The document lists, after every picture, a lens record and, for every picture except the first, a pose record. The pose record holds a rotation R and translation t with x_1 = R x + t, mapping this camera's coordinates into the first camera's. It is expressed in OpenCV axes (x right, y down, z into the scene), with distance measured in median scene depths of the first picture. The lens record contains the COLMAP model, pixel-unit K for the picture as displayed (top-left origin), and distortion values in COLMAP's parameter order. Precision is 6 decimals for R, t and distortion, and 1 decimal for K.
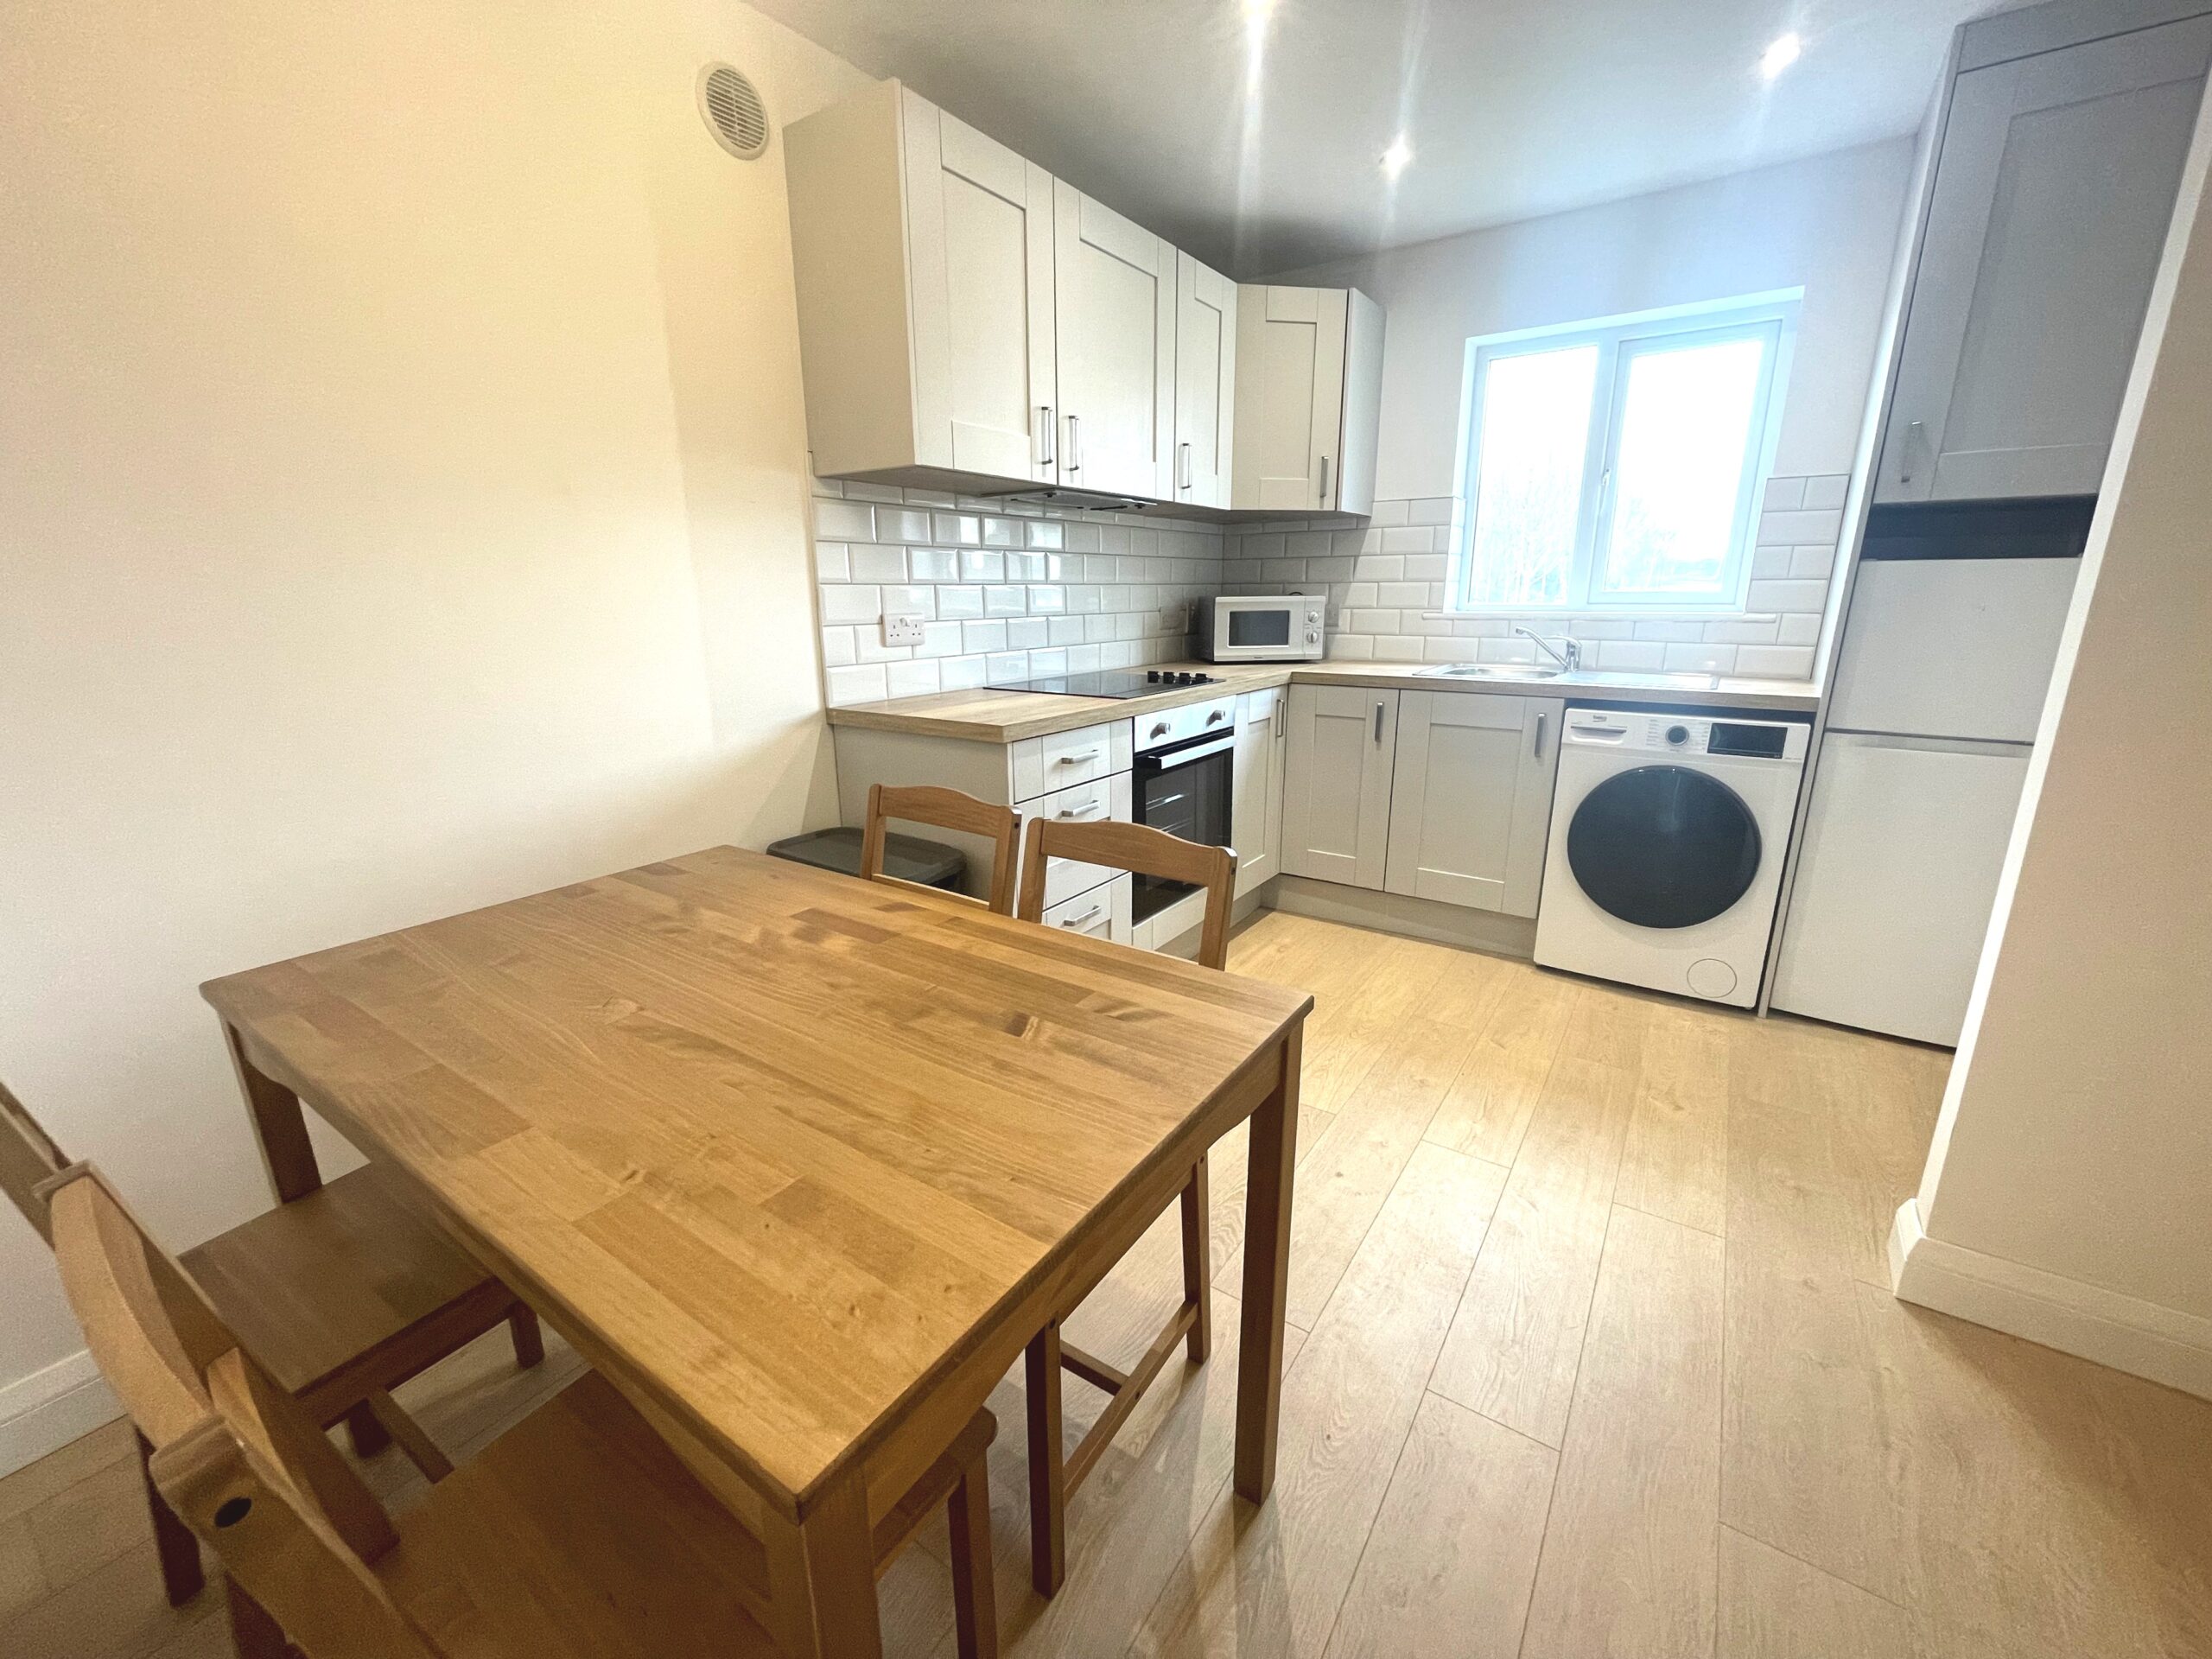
lens RADIAL K [[890.7, 0, 1105.3], [0, 890.7, 834.4], [0, 0, 1]] dist [-0.003698, -0.000462]
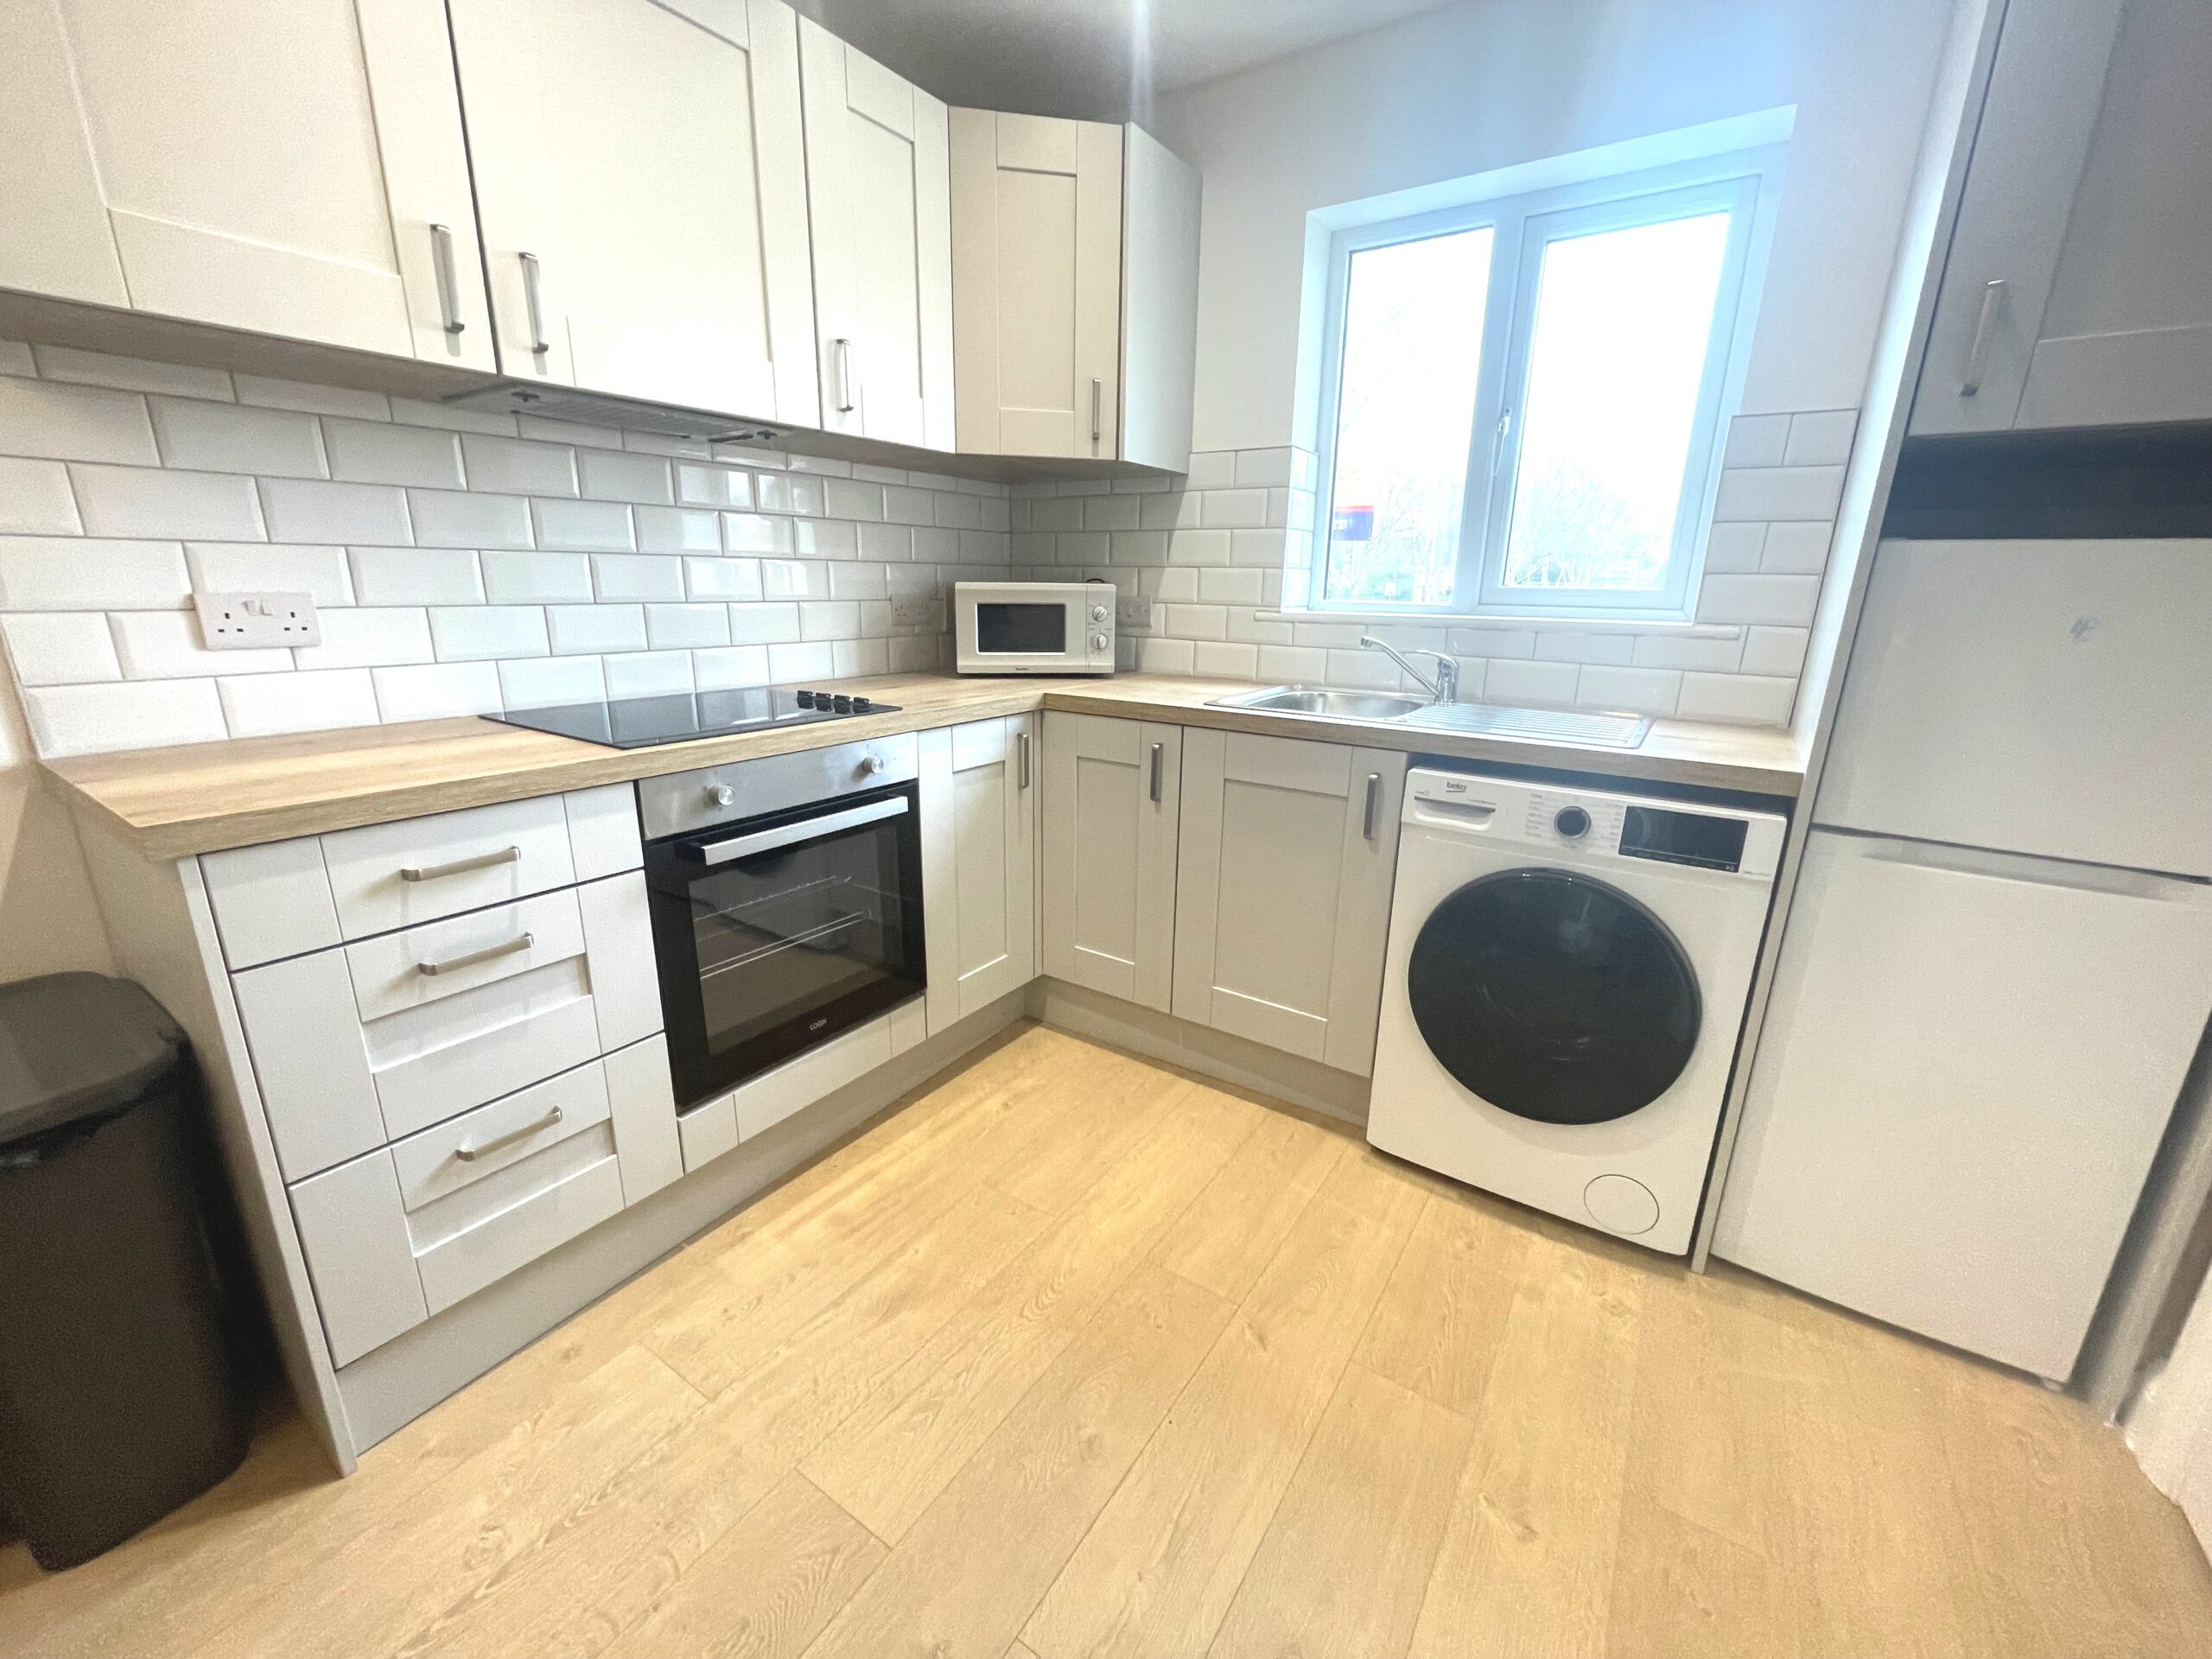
lens RADIAL K [[890.7, 0, 1105.5], [0, 890.7, 831.7], [0, 0, 1]] dist [-0.003698, -0.000462]
pose [[0.999649, 0.020075, 0.017303, 0.282878], [-0.020230, 0.999756, 0.008827, -0.094694], [-0.017121, -0.009174, 0.999811, 0.356487]]
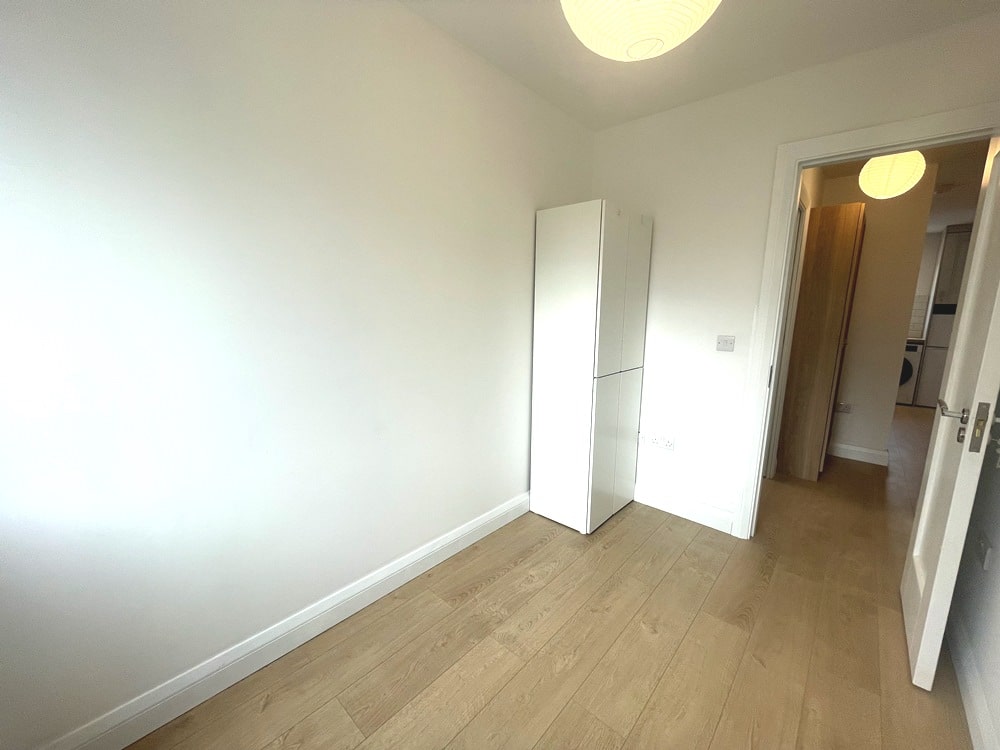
lens RADIAL K [[402.7, 0, 505.6], [0, 402.7, 376.7], [0, 0, 1]] dist [-0.003698, -0.000462]
pose [[0.990919, 0.048882, -0.125260, -1.097401], [-0.061760, 0.992959, -0.101082, 0.373179], [0.119437, 0.107900, 0.986961, -1.315911]]
